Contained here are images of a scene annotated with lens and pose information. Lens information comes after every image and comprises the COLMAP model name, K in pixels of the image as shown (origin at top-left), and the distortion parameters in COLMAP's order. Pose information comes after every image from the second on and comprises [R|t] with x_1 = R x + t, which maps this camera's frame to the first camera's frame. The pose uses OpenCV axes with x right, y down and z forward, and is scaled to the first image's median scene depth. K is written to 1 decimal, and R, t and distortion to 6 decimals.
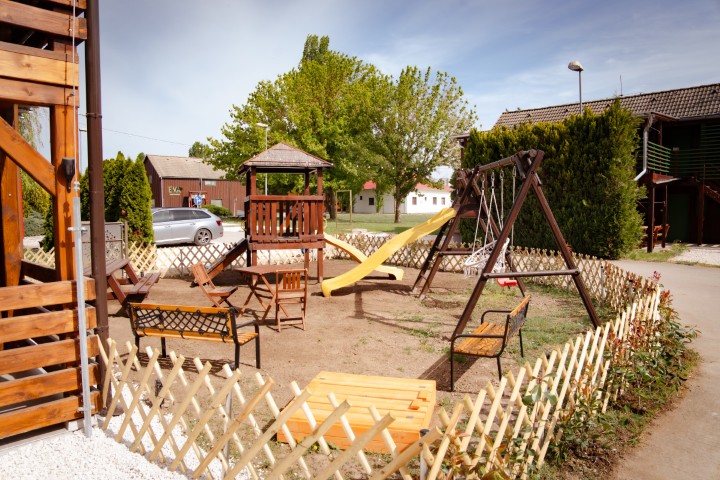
lens RADIAL K [[503.5, 0, 360.0], [0, 503.5, 240.0], [0, 0, 1]] dist [-0.115562, 0.078614]
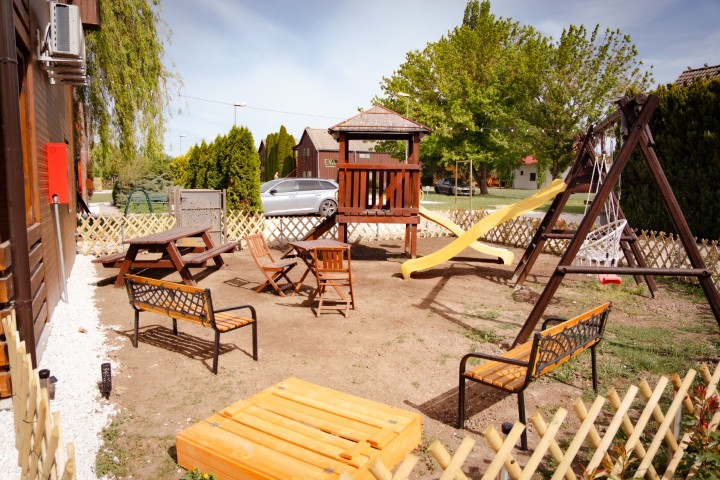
lens RADIAL K [[503.5, 0, 360.0], [0, 503.5, 240.0], [0, 0, 1]] dist [-0.115562, 0.078614]
pose [[0.948520, 0.049226, -0.312870, 0.095592], [-0.033424, 0.997889, 0.055675, -0.000897], [0.314950, -0.042352, 0.948163, 0.106275]]
